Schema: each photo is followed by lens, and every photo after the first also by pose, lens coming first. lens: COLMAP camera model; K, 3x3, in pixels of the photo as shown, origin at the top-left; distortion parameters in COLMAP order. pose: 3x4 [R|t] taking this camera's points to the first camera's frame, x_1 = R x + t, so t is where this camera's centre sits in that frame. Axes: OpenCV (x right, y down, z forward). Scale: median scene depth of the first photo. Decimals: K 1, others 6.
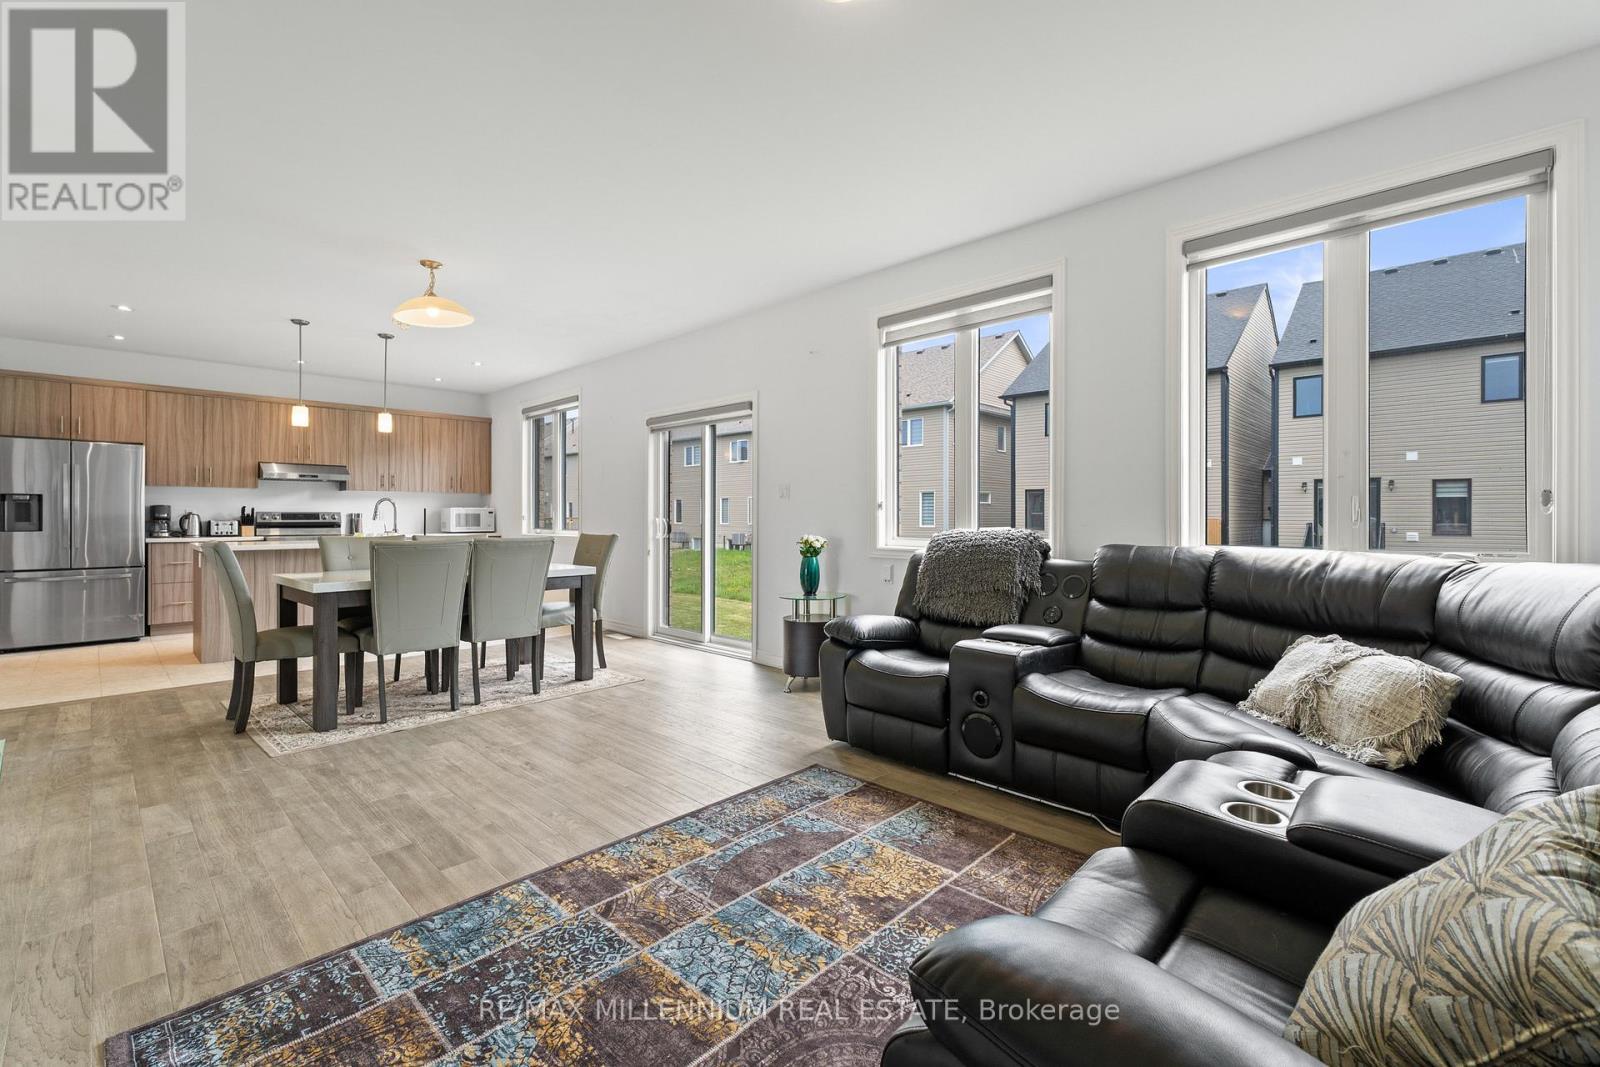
lens RADIAL K [[661.5, 0, 804.6], [0, 661.5, 516.6], [0, 0, 1]] dist [0.002116, -0.000146]
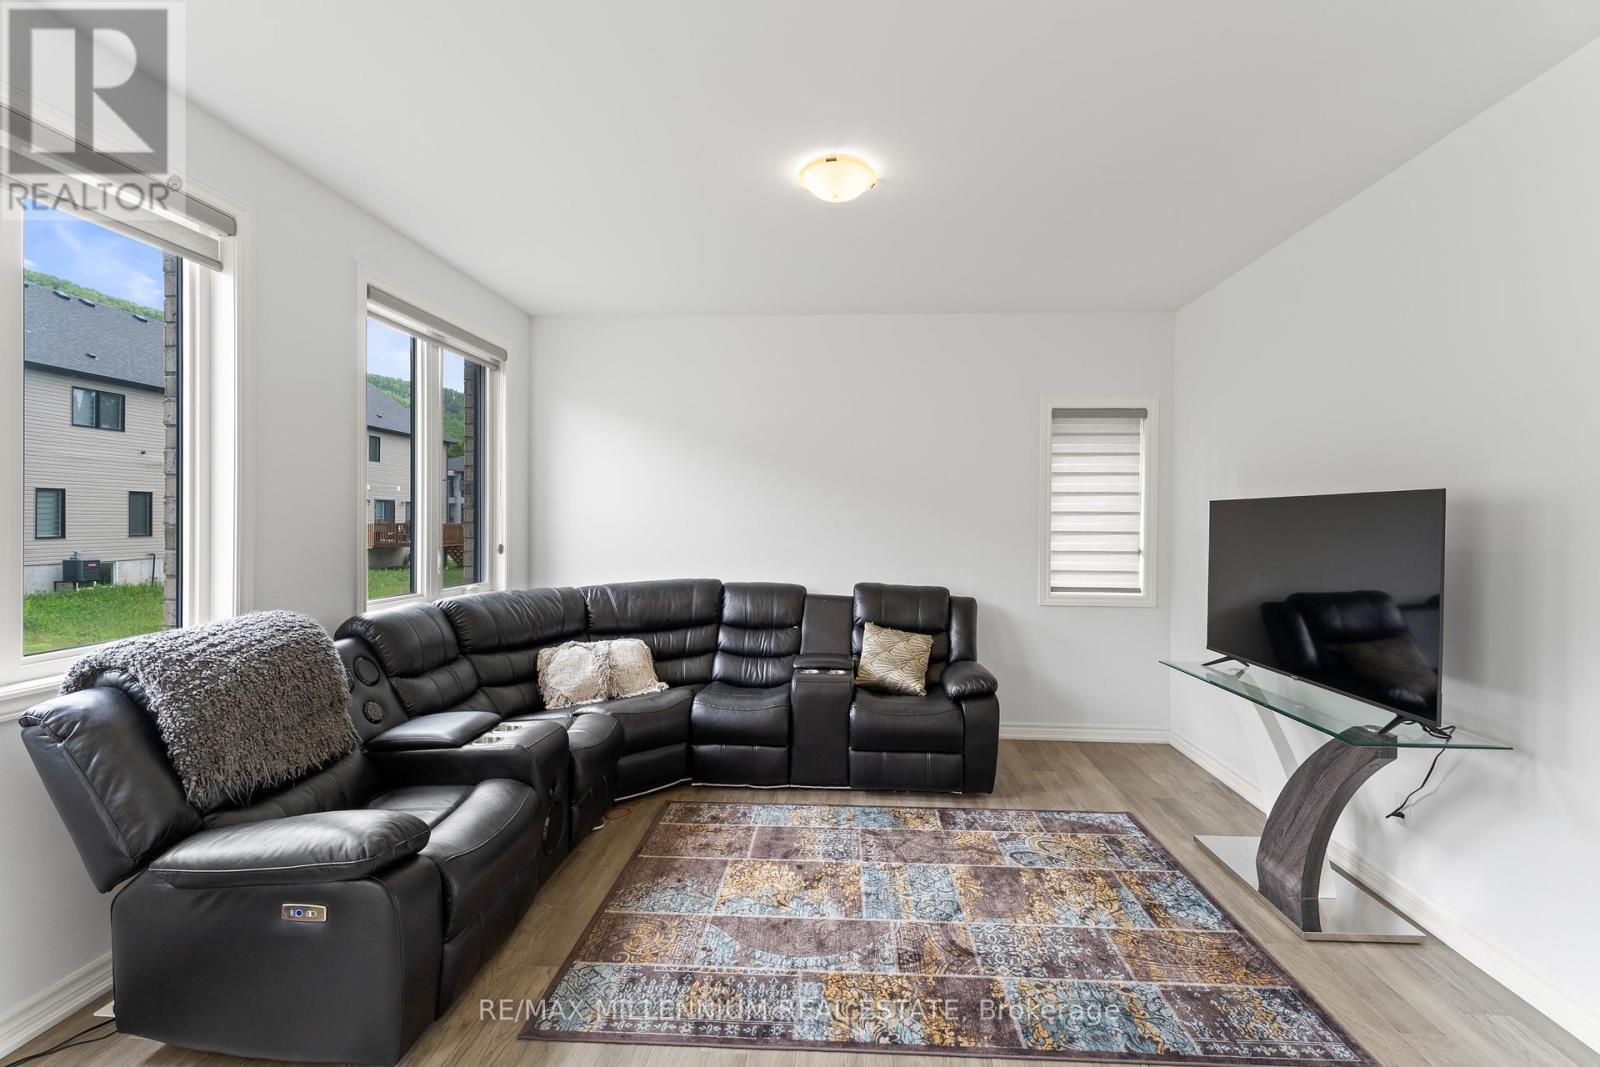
lens RADIAL K [[688.1, 0, 810.2], [0, 688.1, 515.9], [0, 0, 1]] dist [0.000524, 0.000030]
pose [[-0.647101, -0.005123, 0.762387, -2.698120], [-0.012561, 0.999913, -0.003942, -0.390574], [-0.762301, -0.012127, -0.647109, 5.294533]]
